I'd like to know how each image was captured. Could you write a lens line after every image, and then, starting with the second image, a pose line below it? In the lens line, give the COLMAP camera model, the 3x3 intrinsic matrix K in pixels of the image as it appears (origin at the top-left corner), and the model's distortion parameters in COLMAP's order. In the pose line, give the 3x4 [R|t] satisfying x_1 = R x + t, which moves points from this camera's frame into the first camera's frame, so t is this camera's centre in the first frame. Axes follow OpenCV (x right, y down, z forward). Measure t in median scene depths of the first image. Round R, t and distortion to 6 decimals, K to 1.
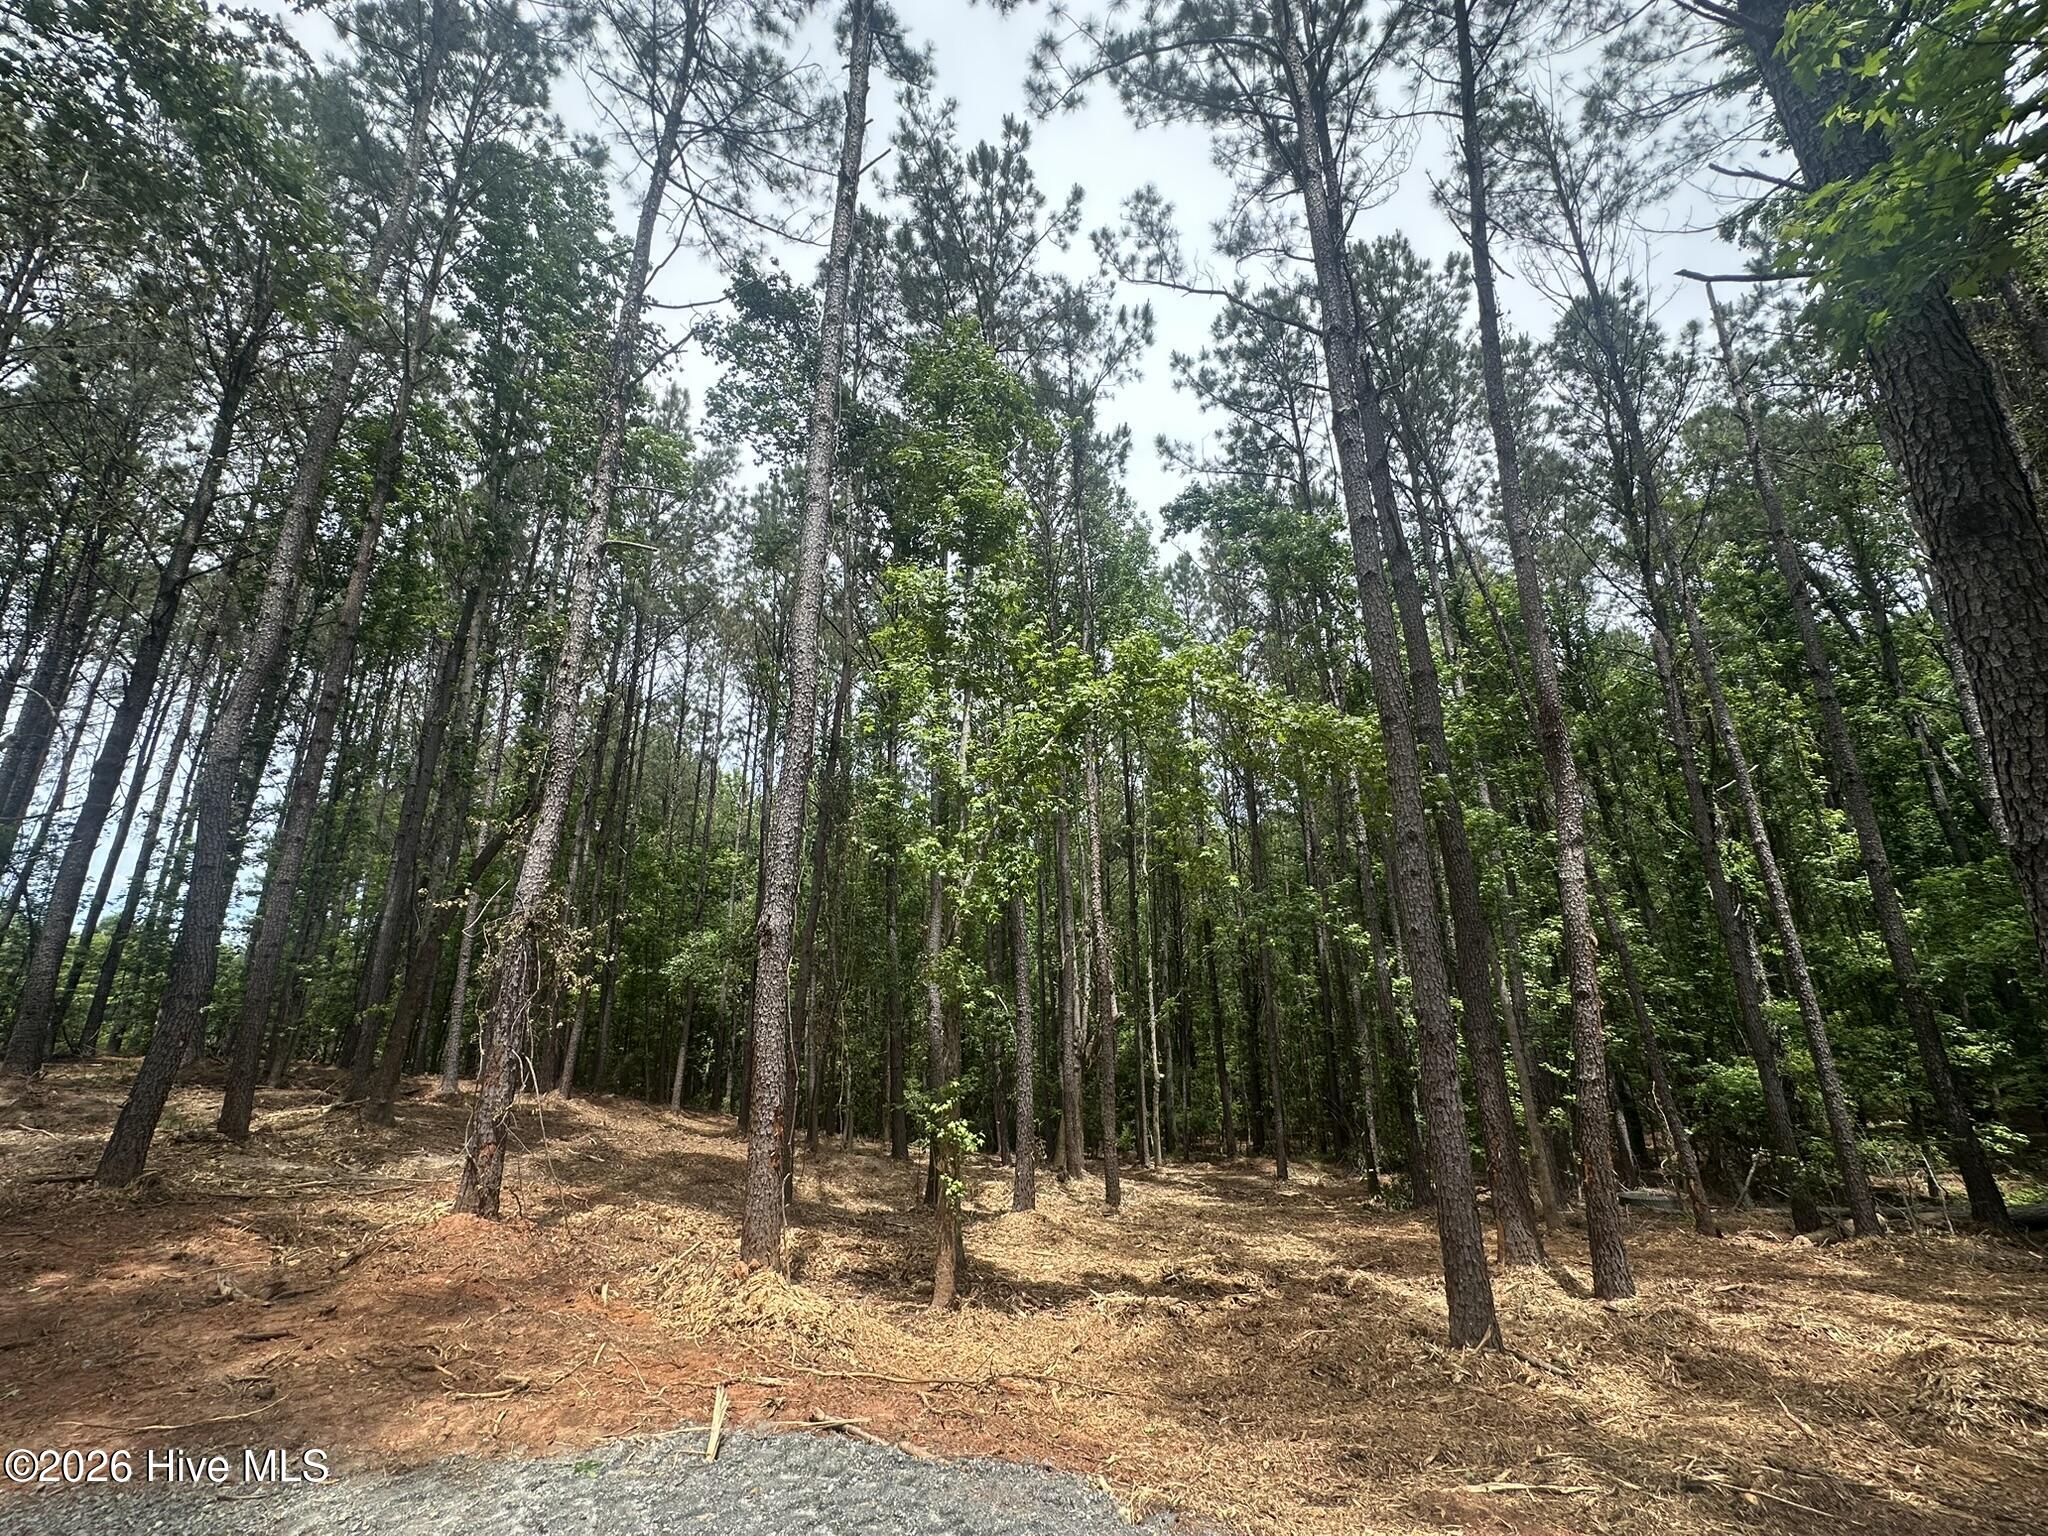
lens RADIAL K [[809.6, 0, 1024.0], [0, 809.6, 768.0], [0, 0, 1]] dist [-0.006975, -0.000078]
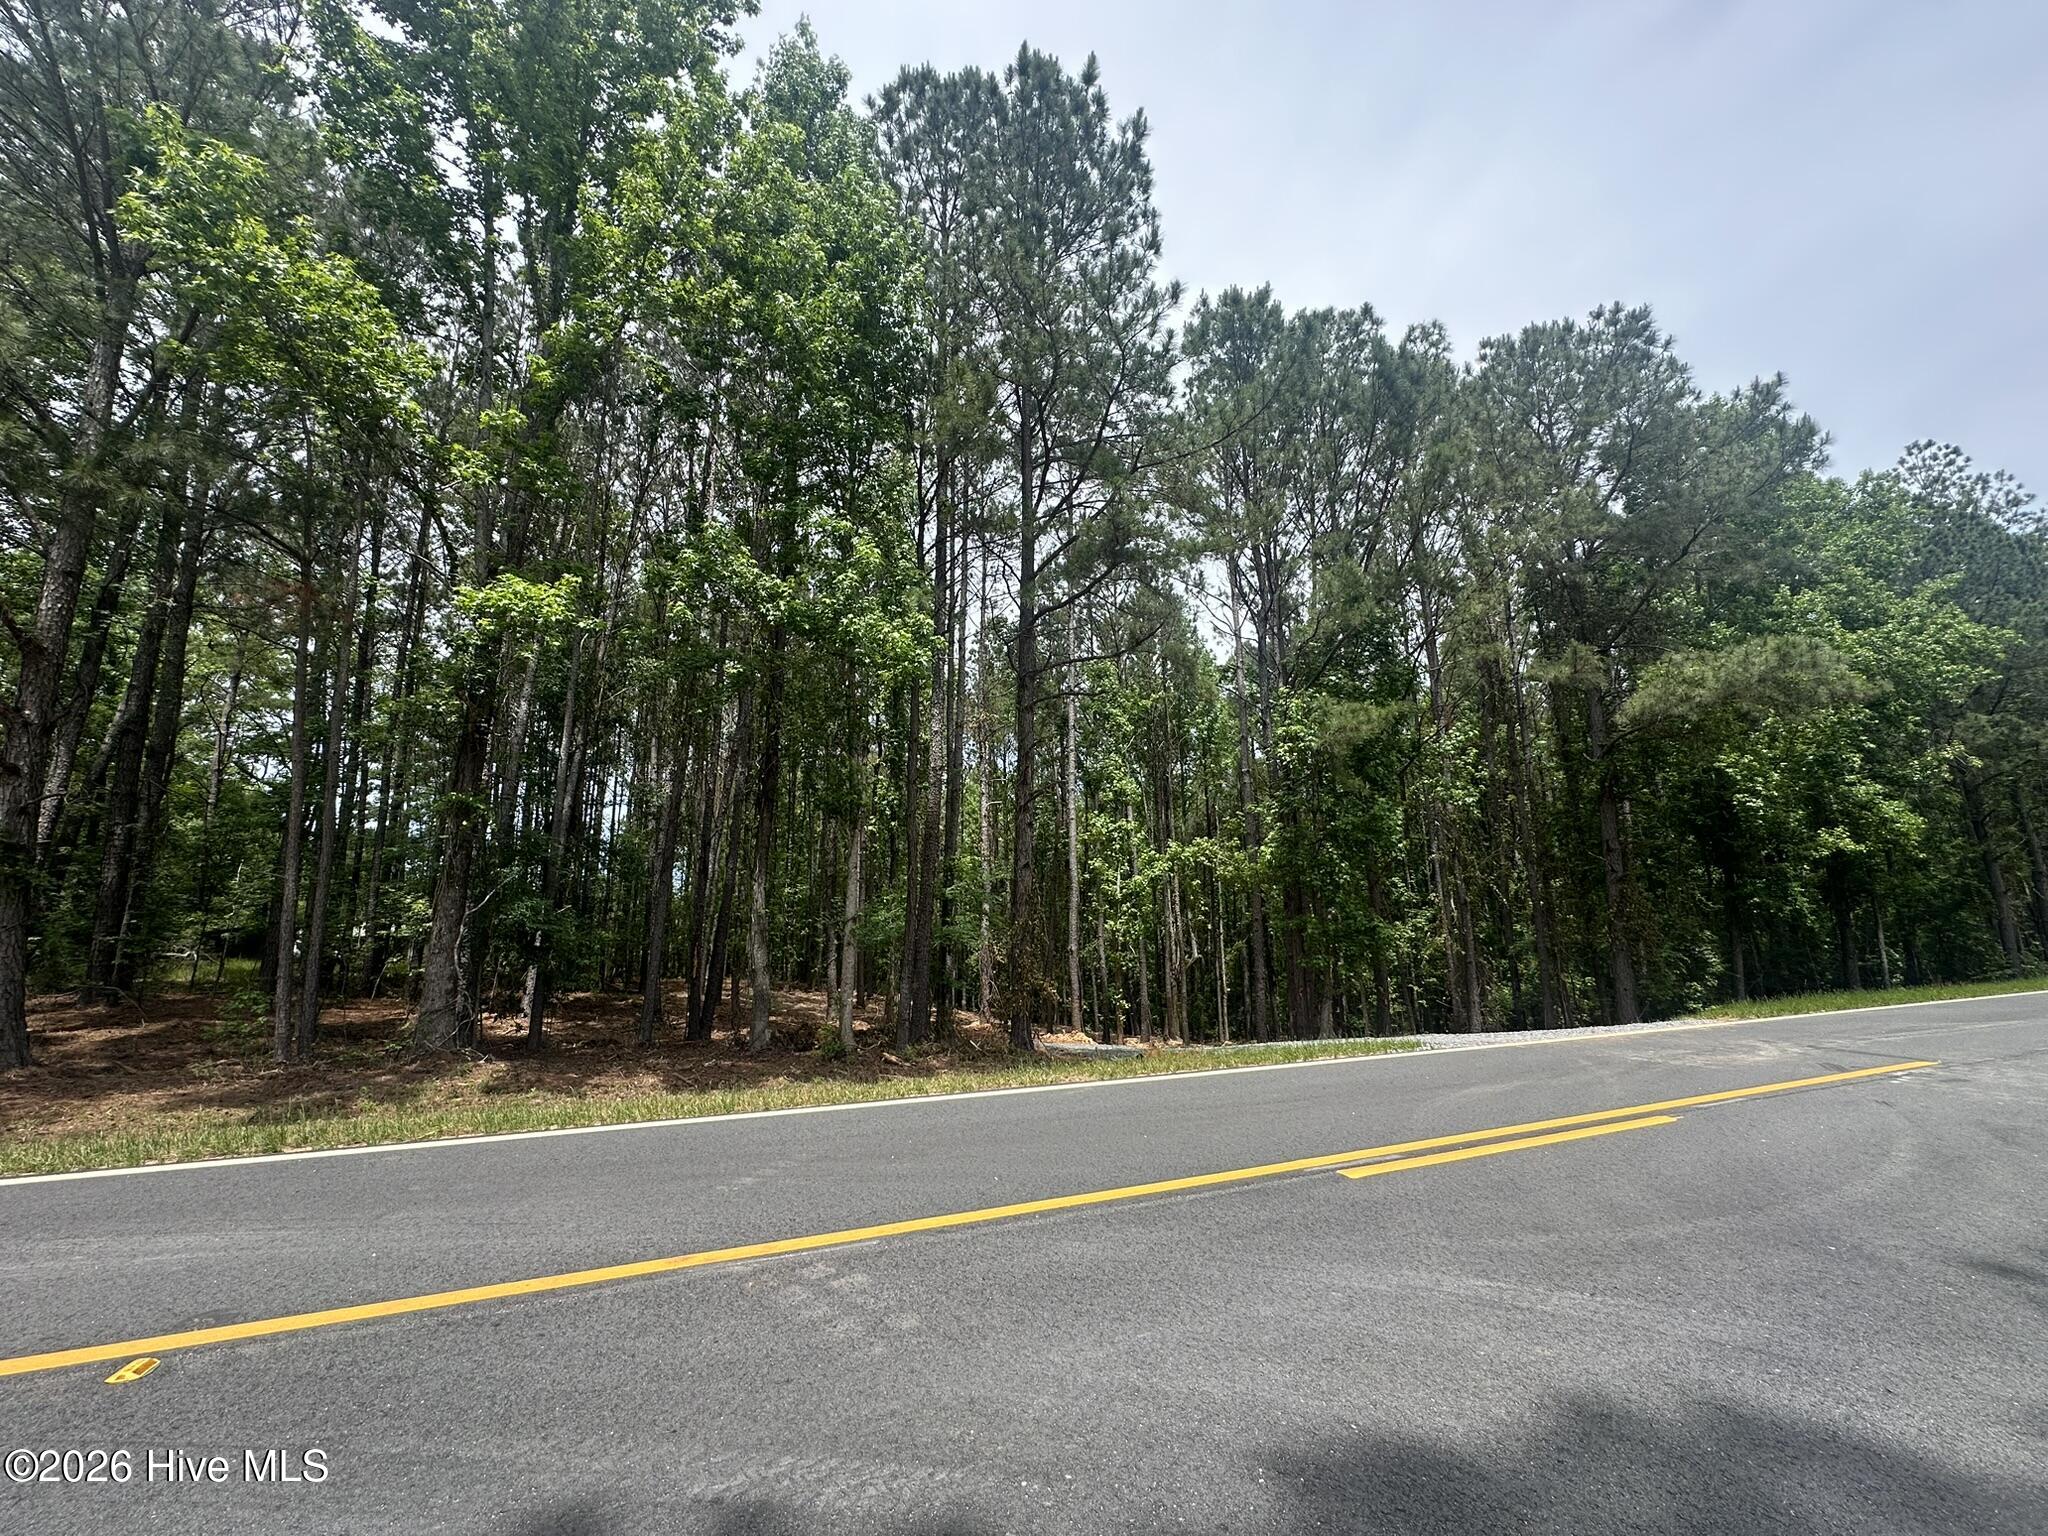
lens RADIAL K [[809.6, 0, 1024.0], [0, 809.6, 768.0], [0, 0, 1]] dist [-0.006975, -0.000078]
pose [[0.988835, -0.028848, -0.146197, 0.012676], [0.042166, 0.995154, 0.088834, -0.294148], [0.142926, -0.094007, 0.985259, -0.806505]]
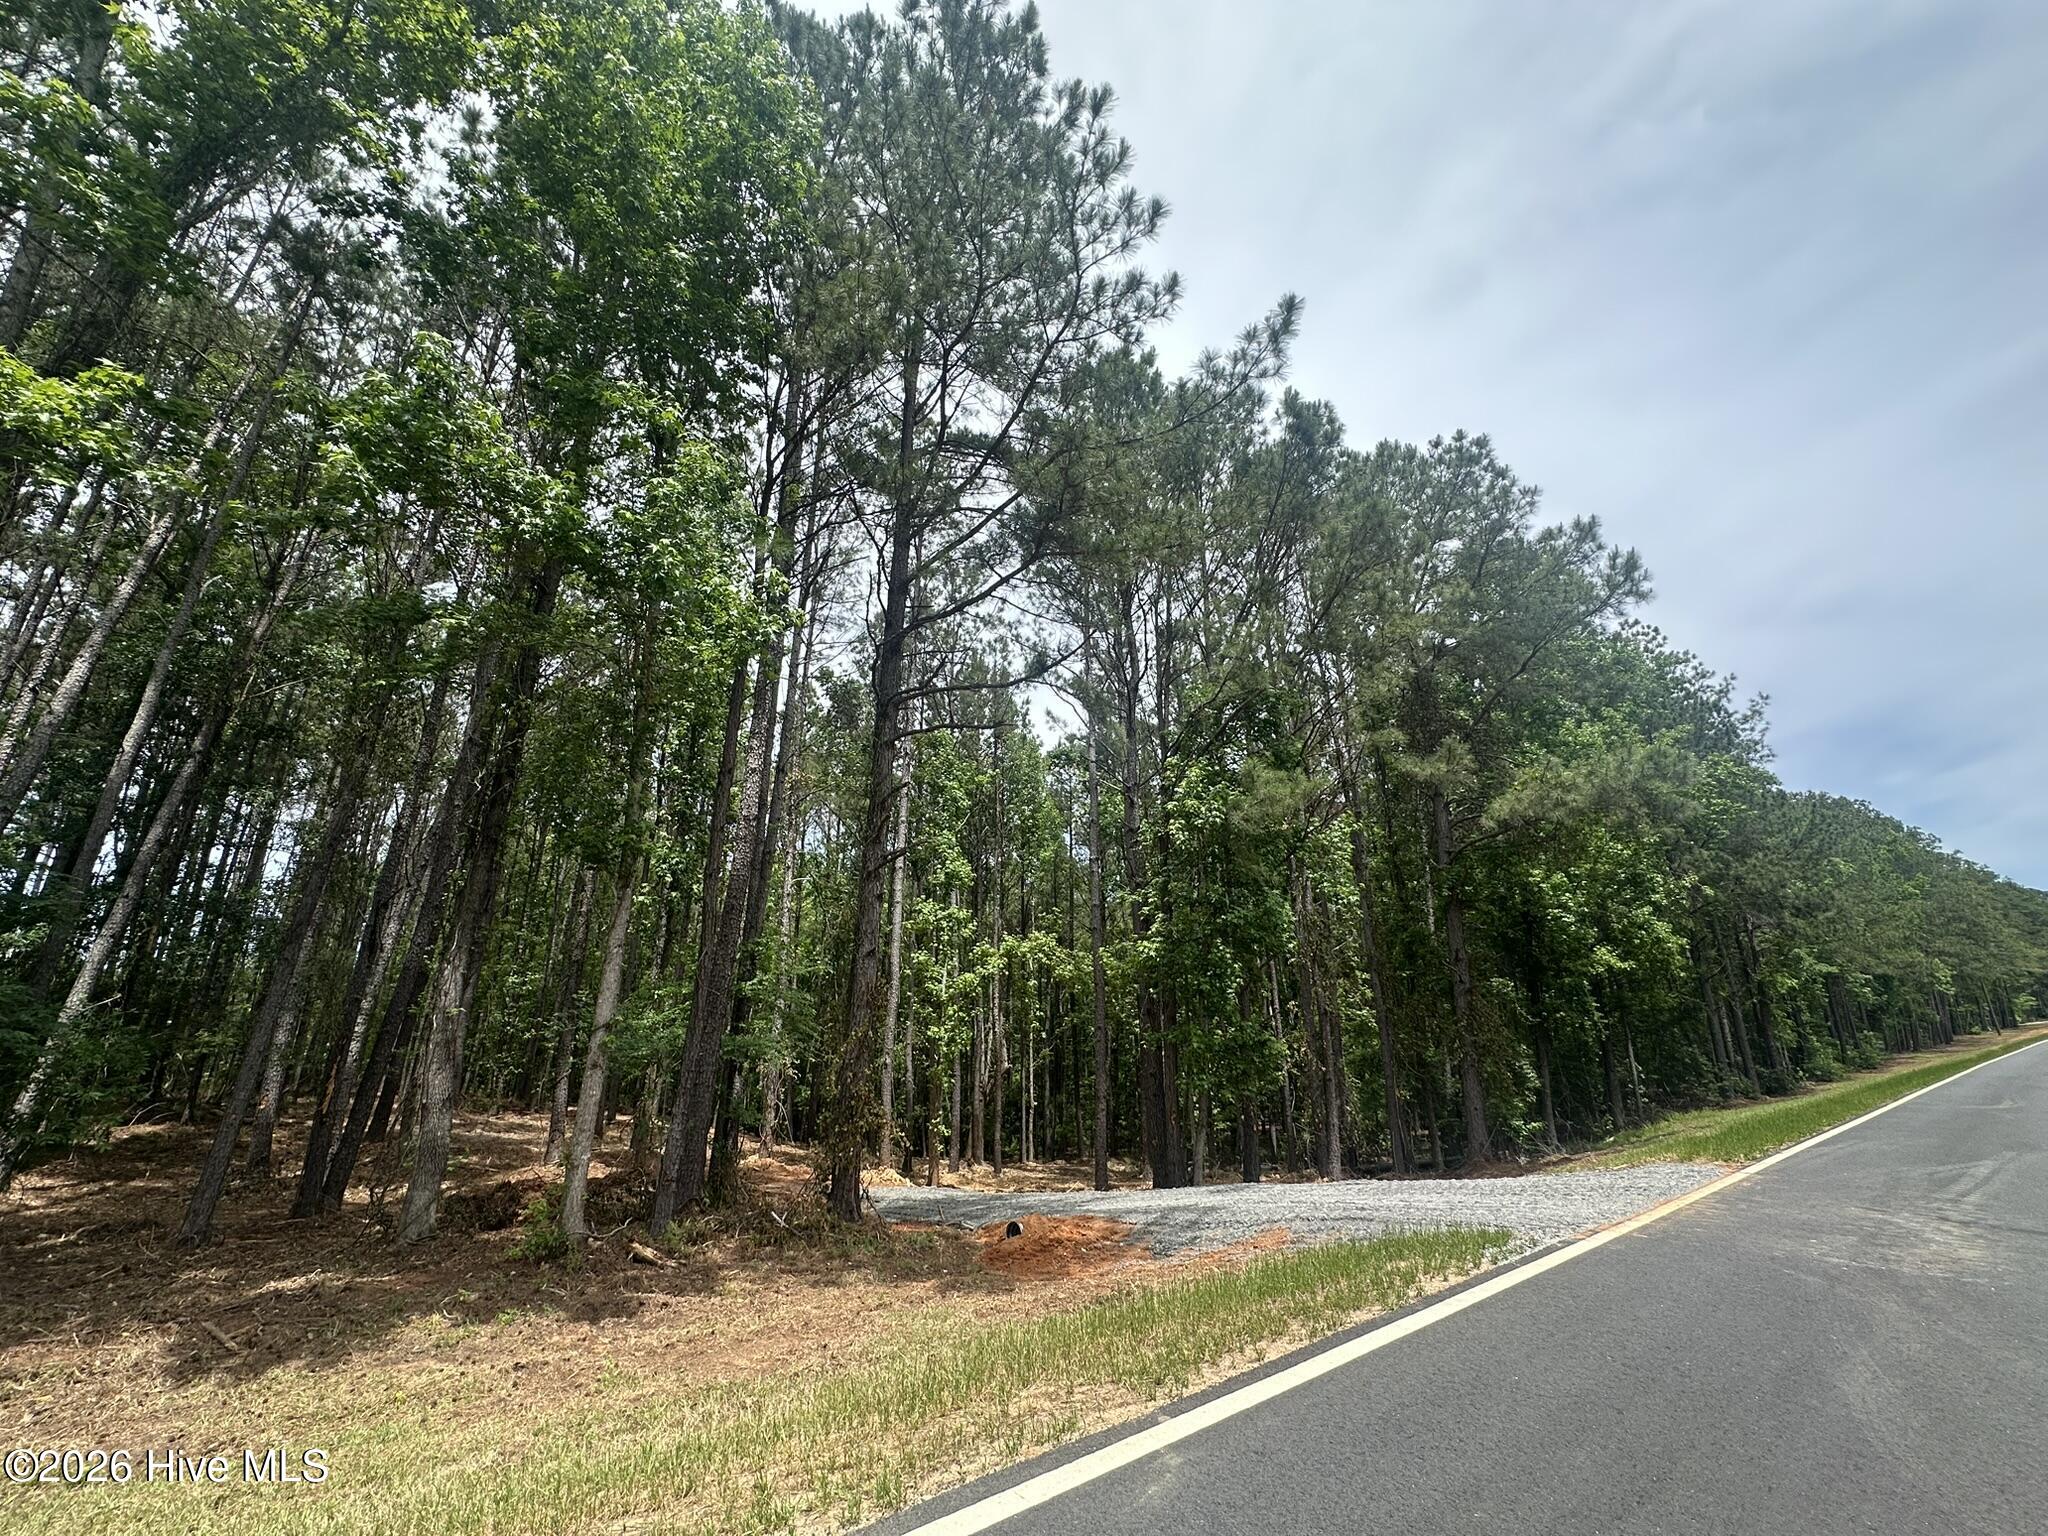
lens RADIAL K [[809.6, 0, 1024.0], [0, 809.6, 768.0], [0, 0, 1]] dist [-0.006975, -0.000078]
pose [[0.993383, 0.045383, 0.105502, -0.050578], [-0.042607, 0.998687, -0.028426, -0.256479], [-0.106653, 0.023743, 0.994013, -0.654844]]
